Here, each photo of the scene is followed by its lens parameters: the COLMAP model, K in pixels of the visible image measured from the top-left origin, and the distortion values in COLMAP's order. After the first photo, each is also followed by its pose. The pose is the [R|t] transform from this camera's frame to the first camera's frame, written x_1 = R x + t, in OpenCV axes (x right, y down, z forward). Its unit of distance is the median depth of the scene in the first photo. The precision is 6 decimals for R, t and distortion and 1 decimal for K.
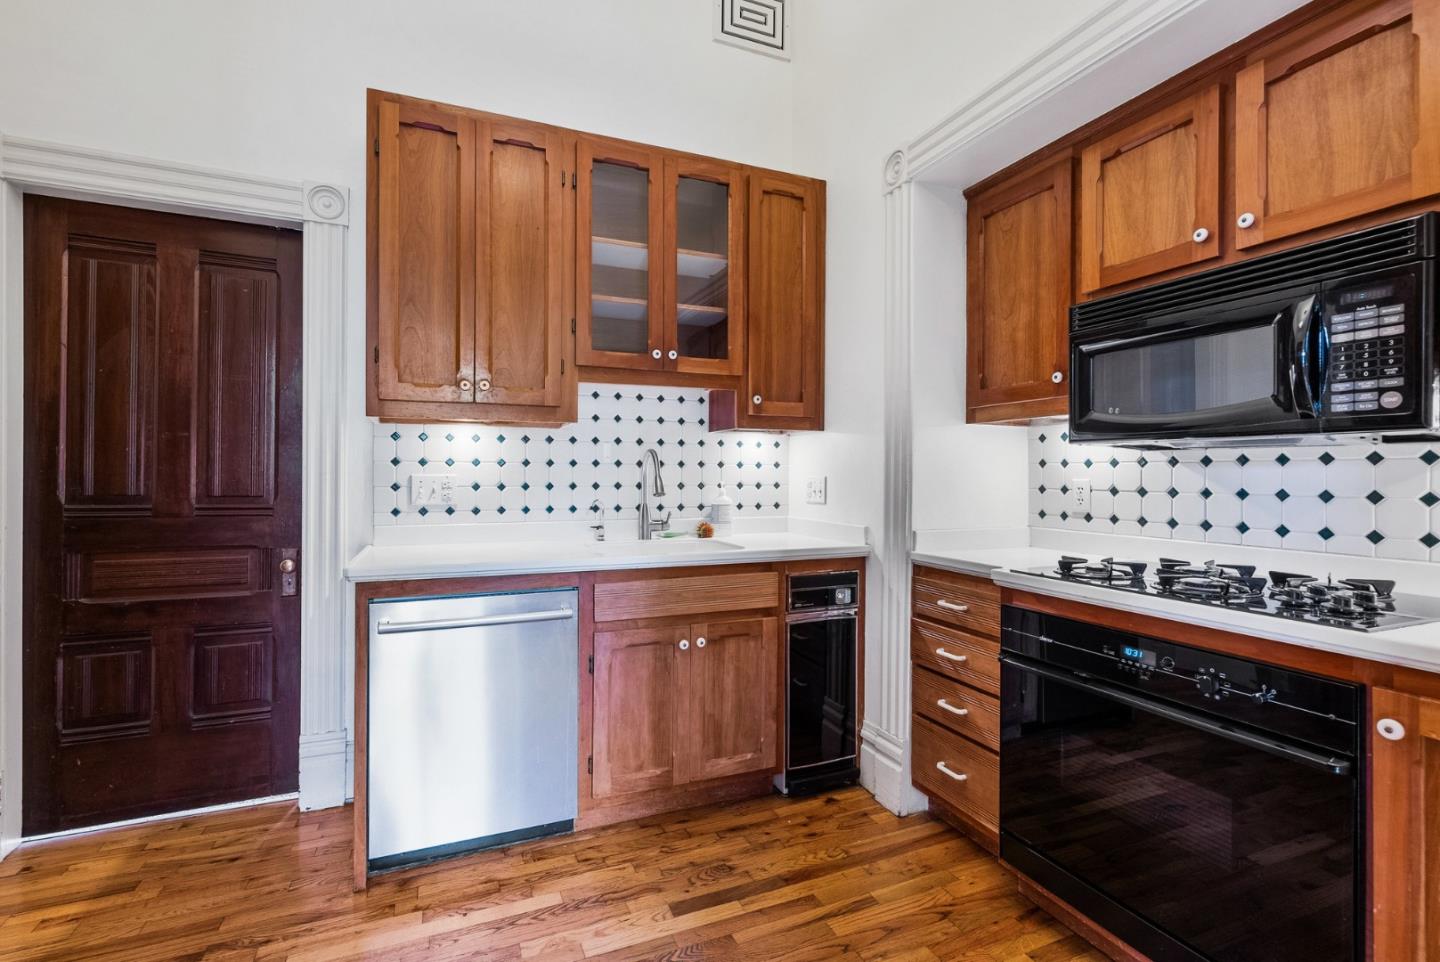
lens RADIAL K [[678.8, 0, 731.2], [0, 678.8, 474.3], [0, 0, 1]] dist [-0.005999, 0.001797]
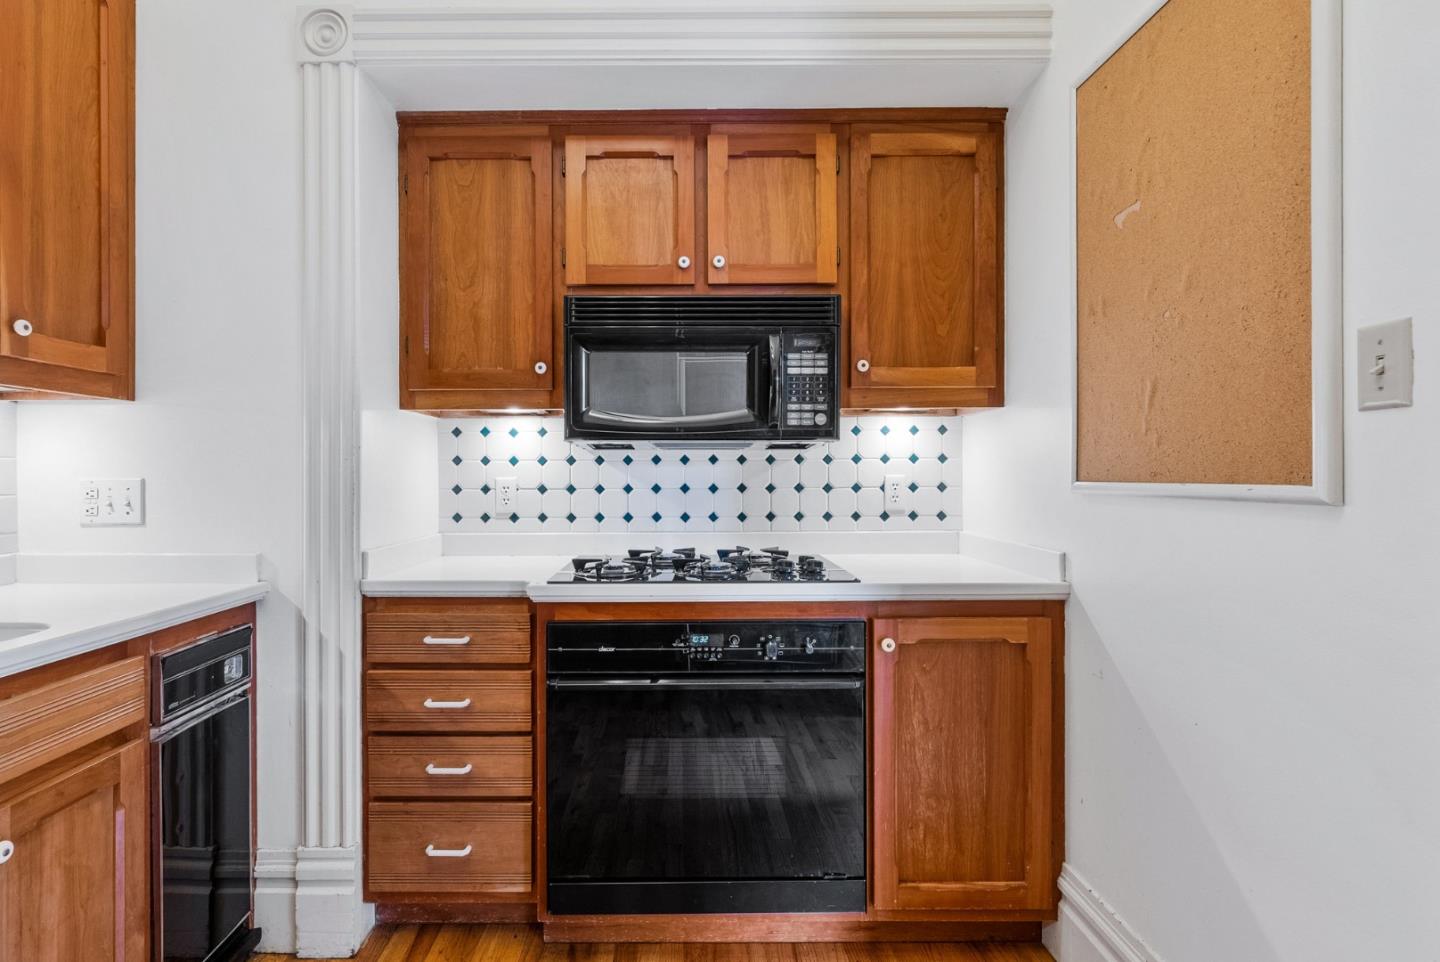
lens RADIAL K [[678.8, 0, 717.3], [0, 678.8, 475.3], [0, 0, 1]] dist [-0.005999, 0.001797]
pose [[0.392804, -0.007073, 0.919595, -0.277686], [0.004660, 0.999973, 0.005701, -0.000296], [-0.919611, 0.002046, 0.392826, 0.411774]]
